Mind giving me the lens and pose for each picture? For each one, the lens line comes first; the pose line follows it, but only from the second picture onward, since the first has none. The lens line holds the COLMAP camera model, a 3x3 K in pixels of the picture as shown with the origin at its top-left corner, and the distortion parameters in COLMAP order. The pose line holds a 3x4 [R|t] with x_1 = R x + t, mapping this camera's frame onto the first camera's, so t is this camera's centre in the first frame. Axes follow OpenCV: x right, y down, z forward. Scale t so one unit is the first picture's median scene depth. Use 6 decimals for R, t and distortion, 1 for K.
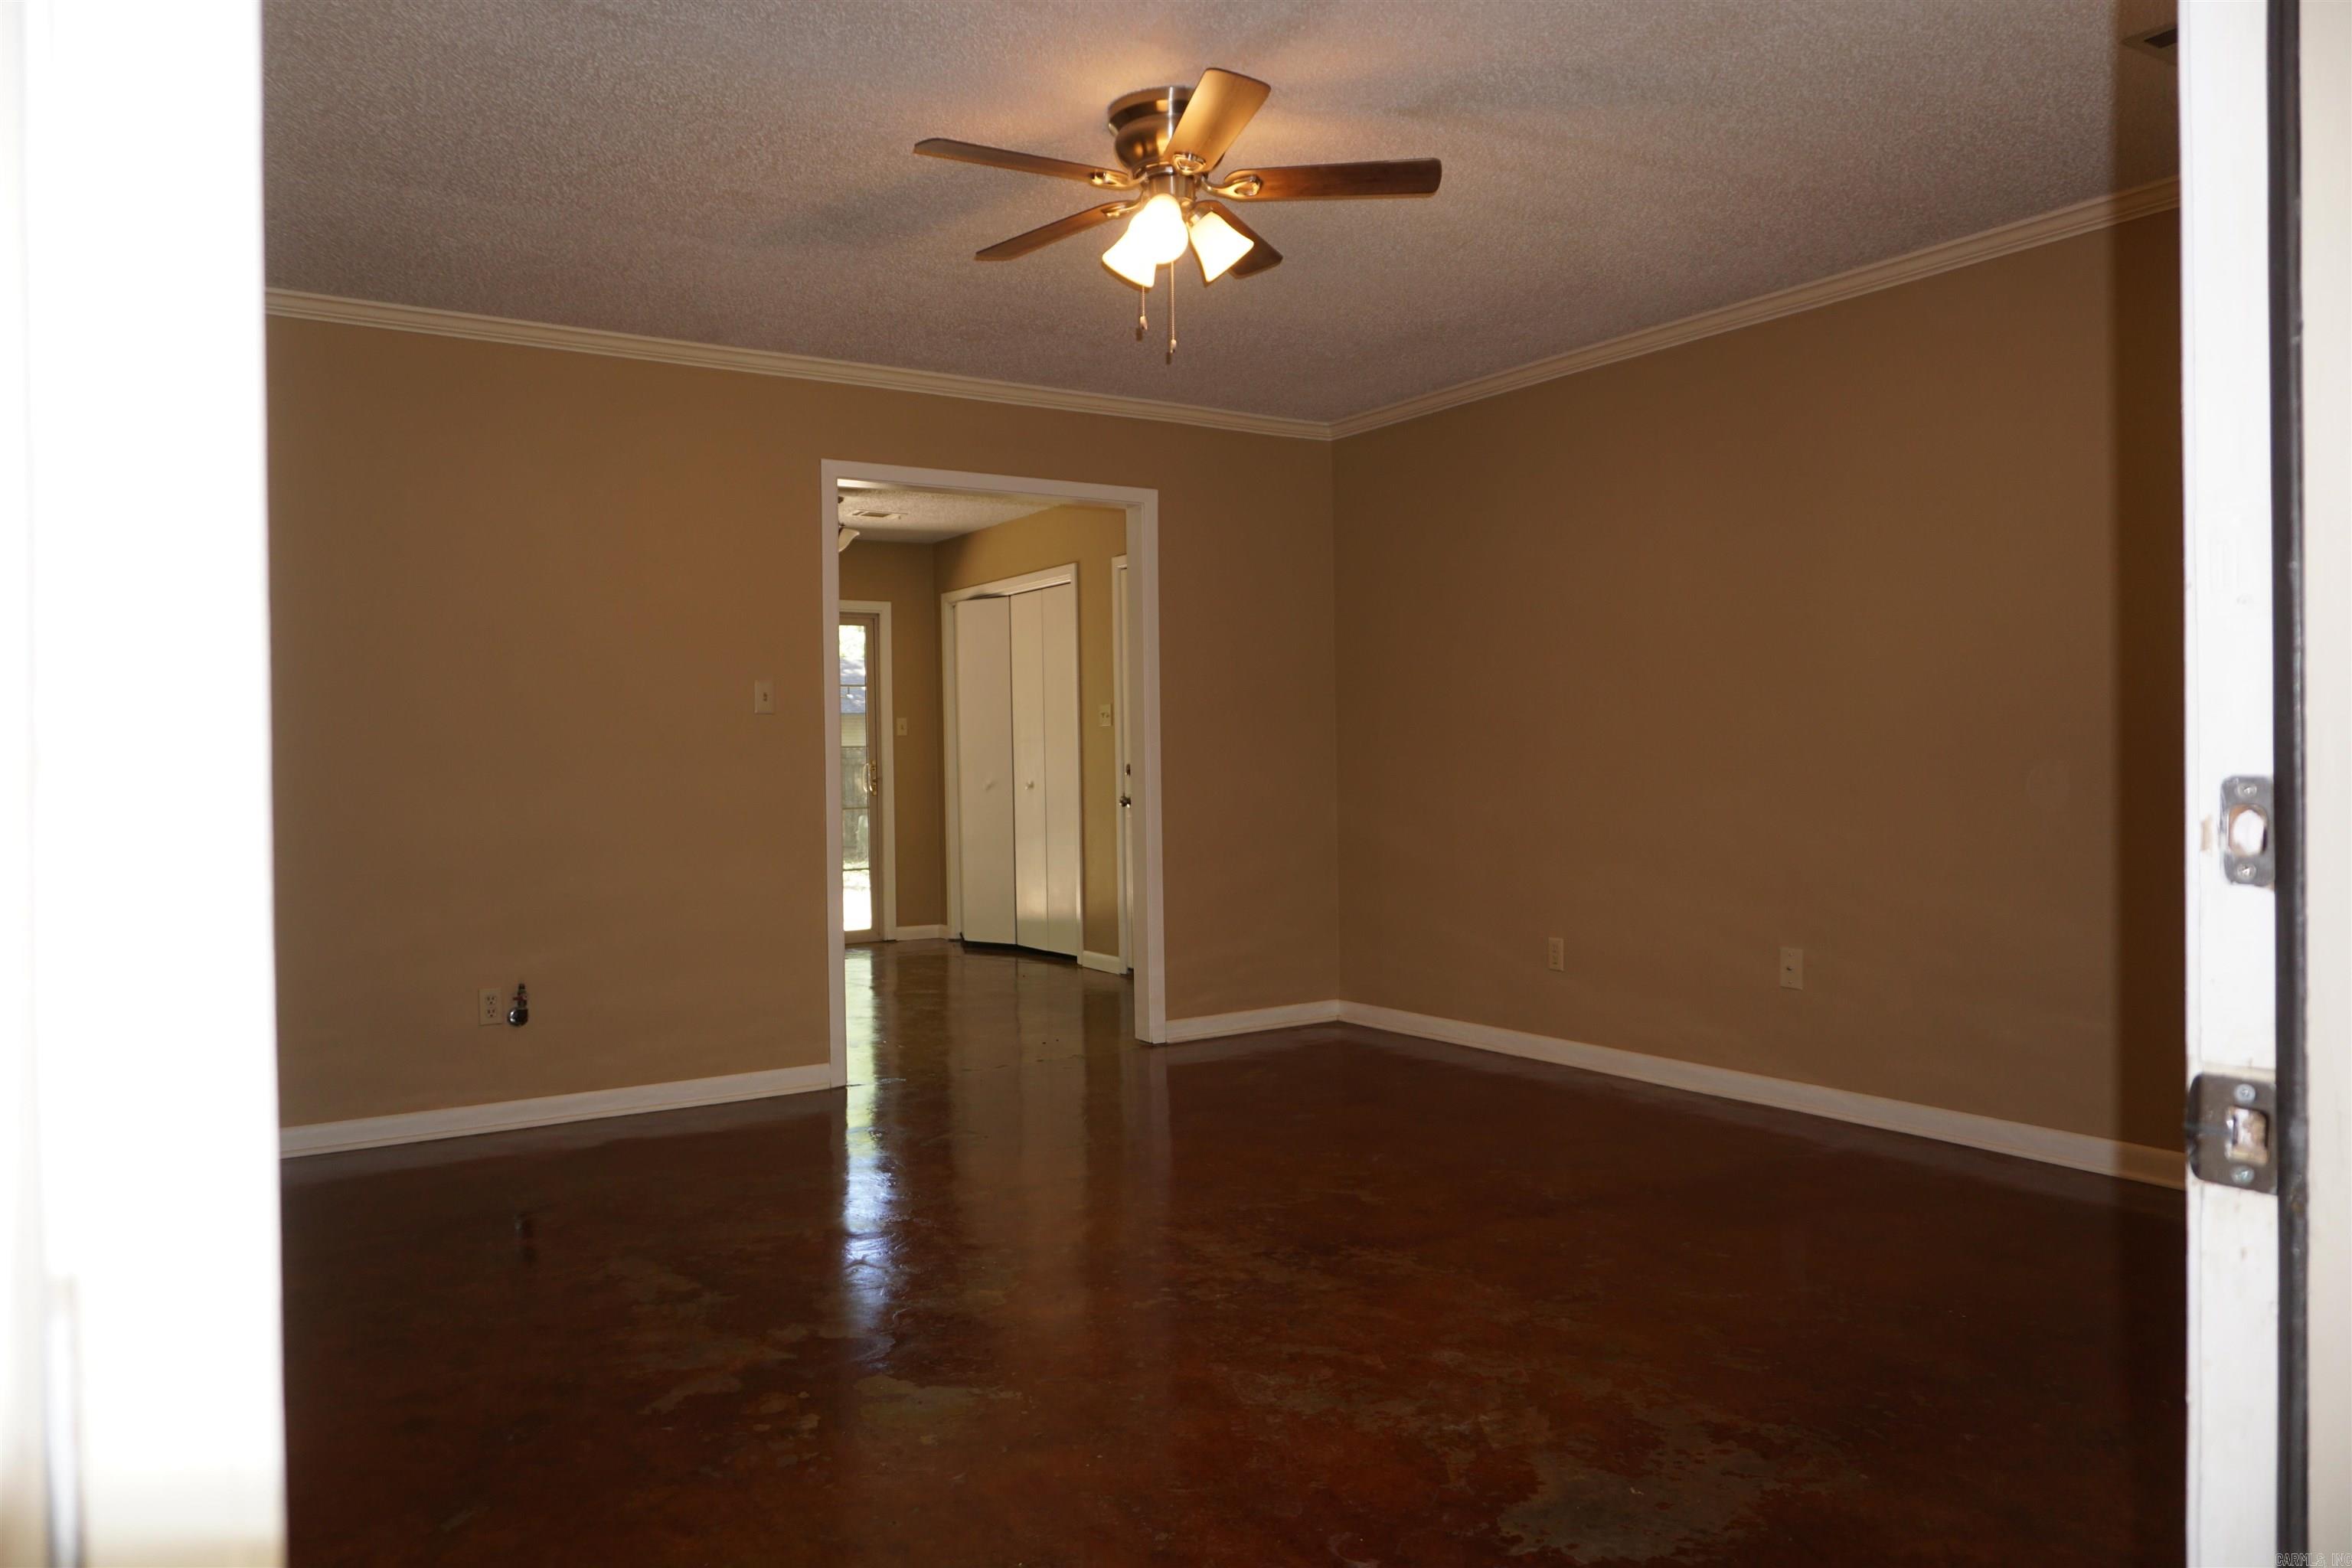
lens RADIAL K [[1647.6, 0, 1183.3], [0, 1647.6, 788.0], [0, 0, 1]] dist [-0.011681, -0.003303]
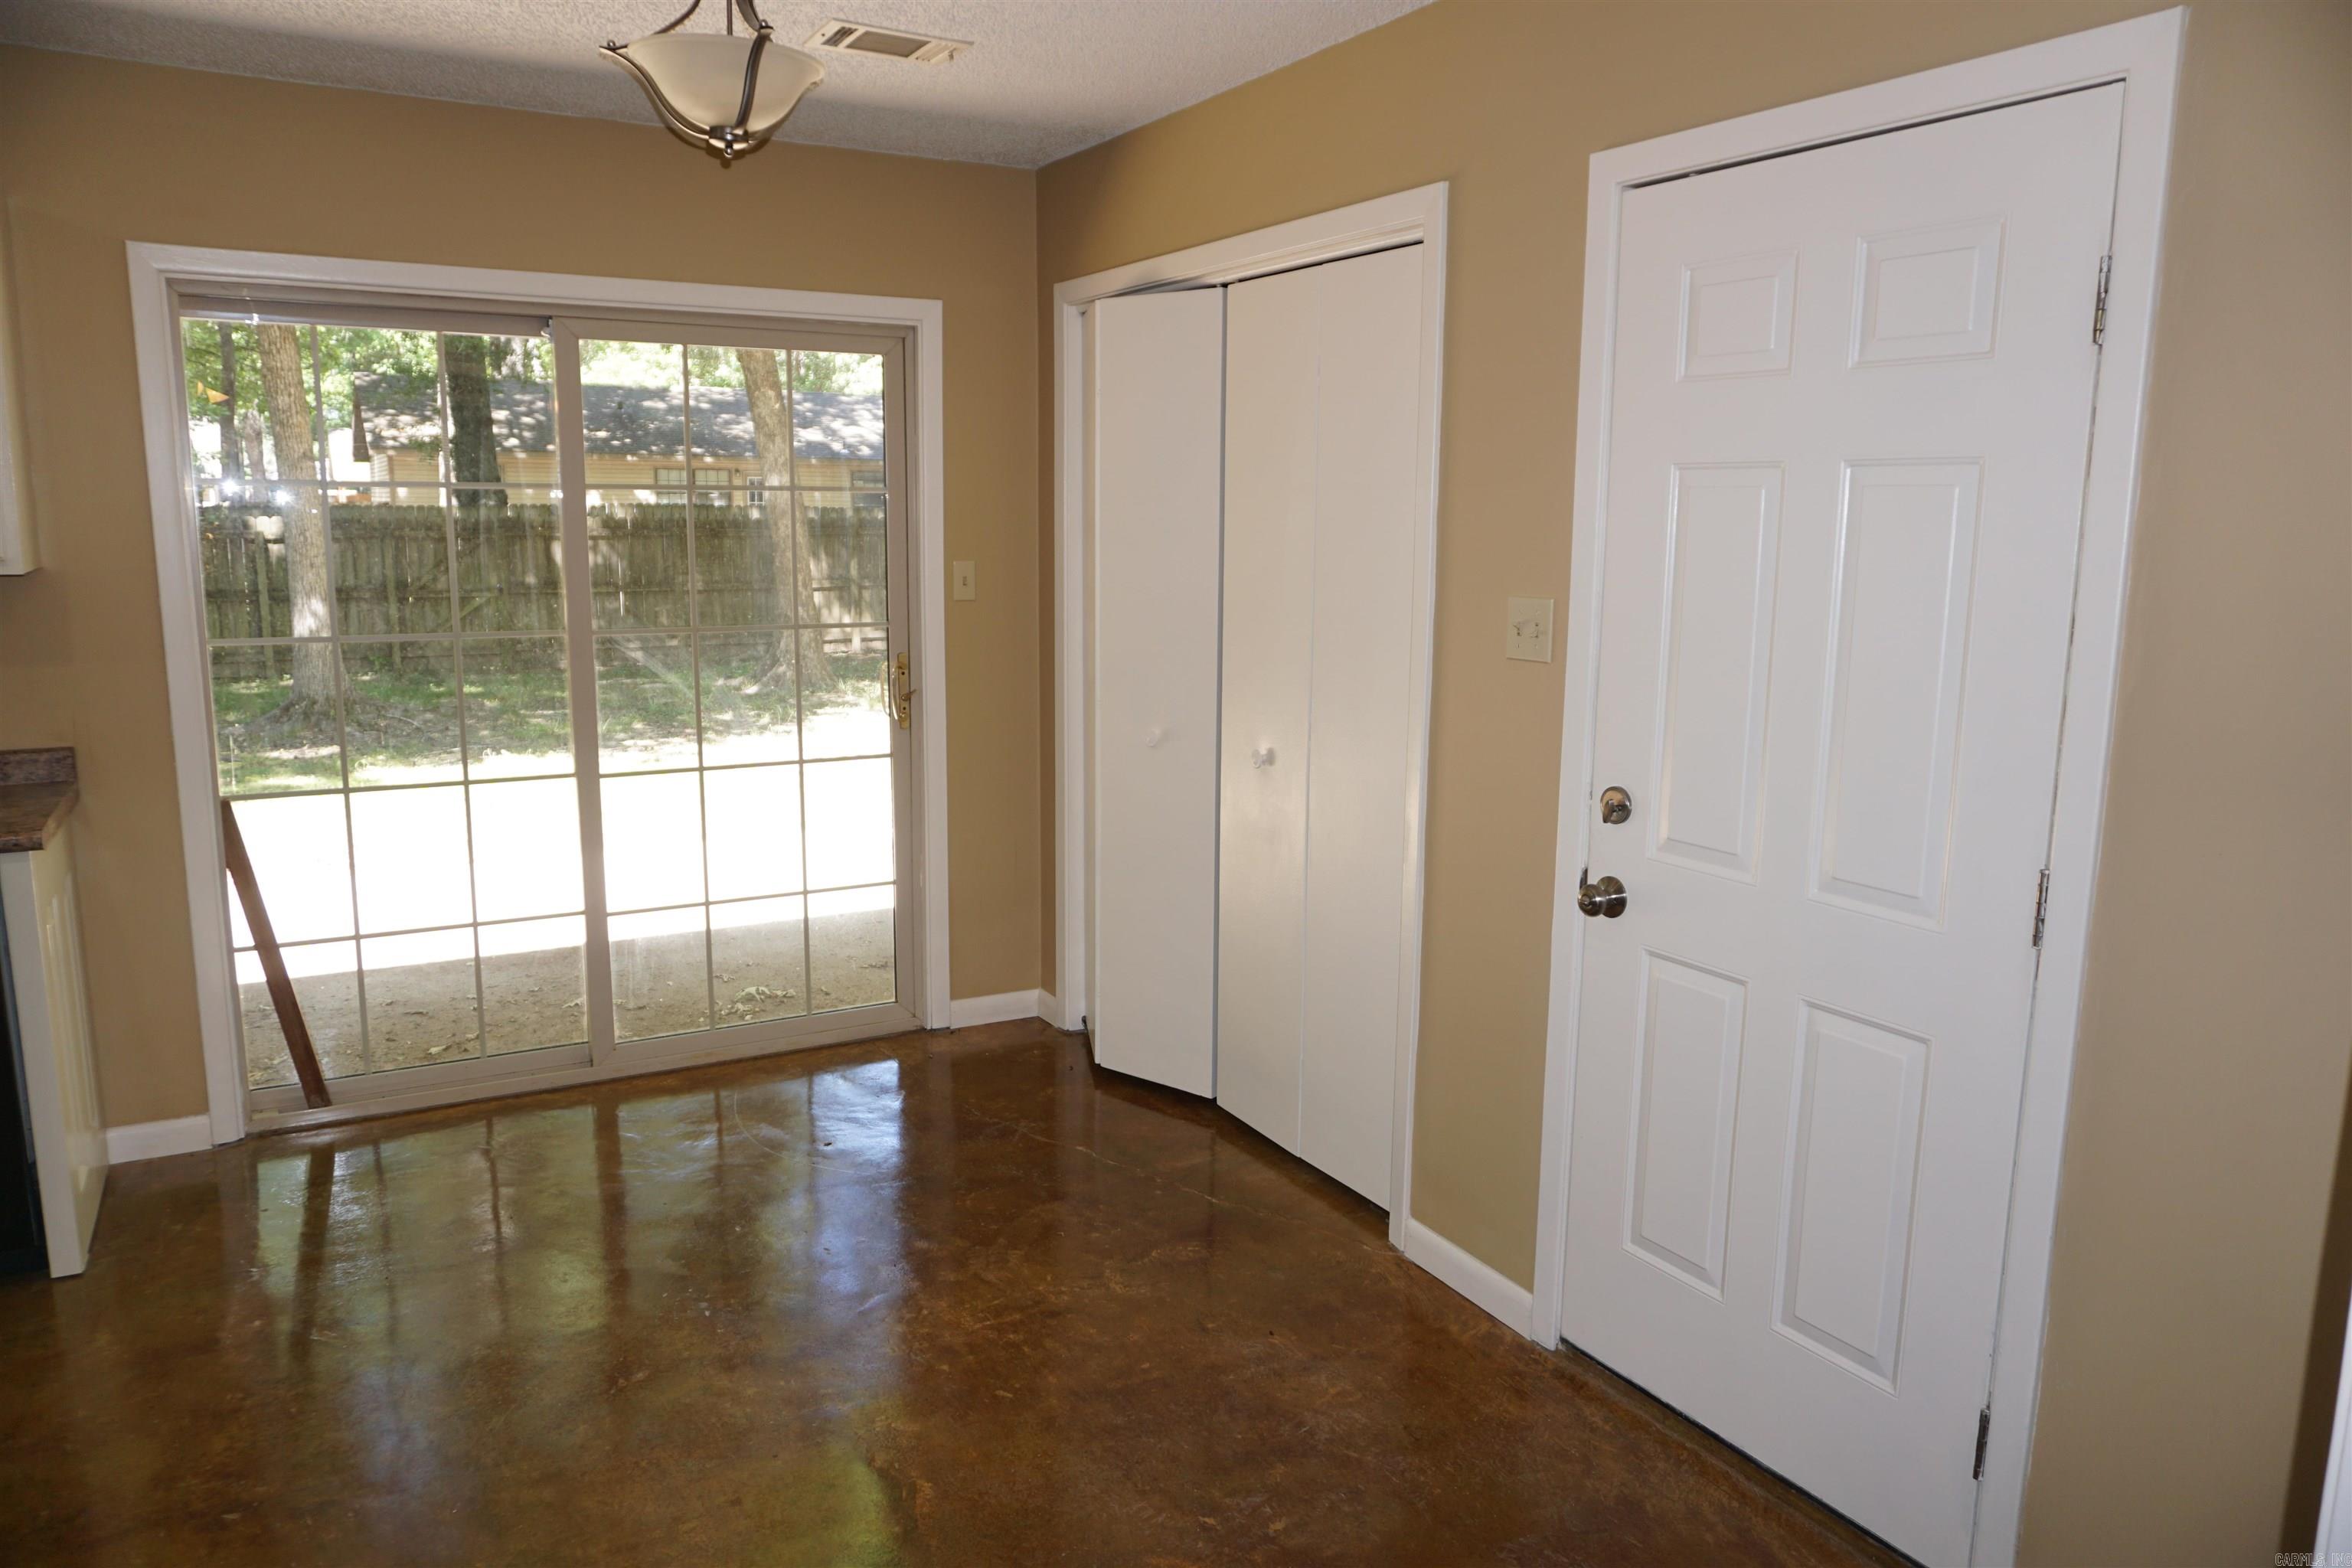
lens RADIAL K [[1647.6, 0, 1170.1], [0, 1647.6, 789.3], [0, 0, 1]] dist [-0.011681, -0.003303]
pose [[0.997808, 0.033455, -0.057098, -0.099448], [-0.024141, 0.987361, 0.156637, -0.062177], [0.061617, -0.154915, 0.986004, 0.631842]]
